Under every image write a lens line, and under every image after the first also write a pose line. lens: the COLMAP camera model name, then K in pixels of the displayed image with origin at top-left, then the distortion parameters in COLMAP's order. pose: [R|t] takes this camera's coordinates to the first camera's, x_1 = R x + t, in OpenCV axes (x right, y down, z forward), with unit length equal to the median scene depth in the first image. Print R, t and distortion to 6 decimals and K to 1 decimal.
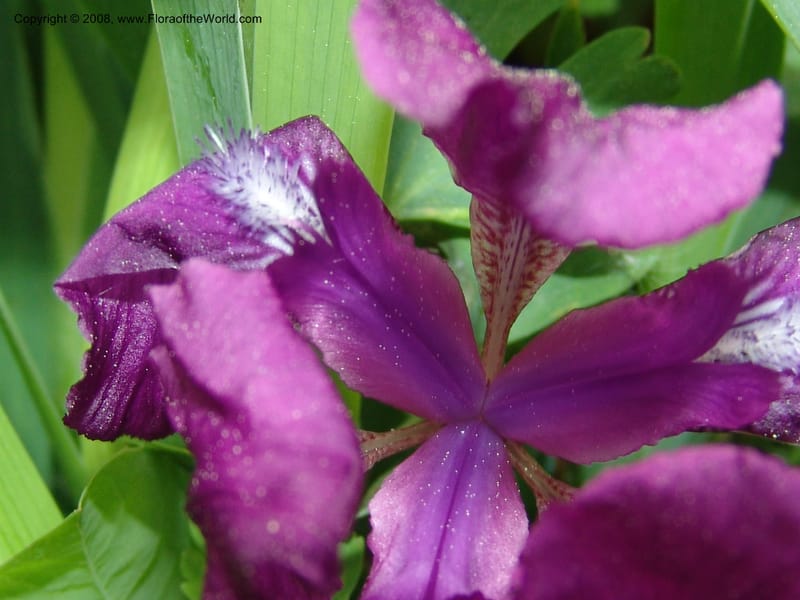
lens RADIAL K [[2211.1, 0, 400.0], [0, 2211.1, 300.0], [0, 0, 1]] dist [-0.066574, -0.943042]
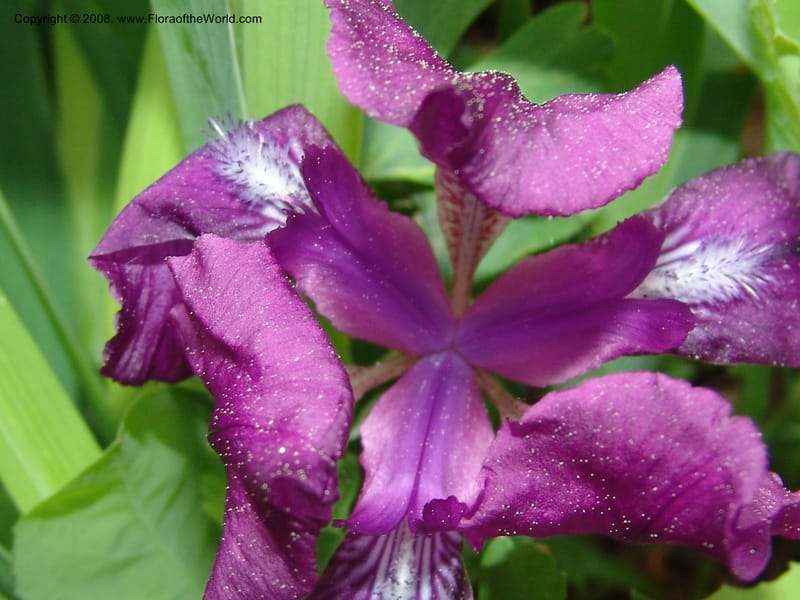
lens RADIAL K [[2211.1, 0, 400.0], [0, 2211.1, 300.0], [0, 0, 1]] dist [-0.066574, -0.943042]
pose [[0.998982, -0.044704, 0.006094, 0.003416], [0.044431, 0.998241, 0.039241, -0.023227], [-0.007838, -0.038930, 0.999211, -0.194718]]
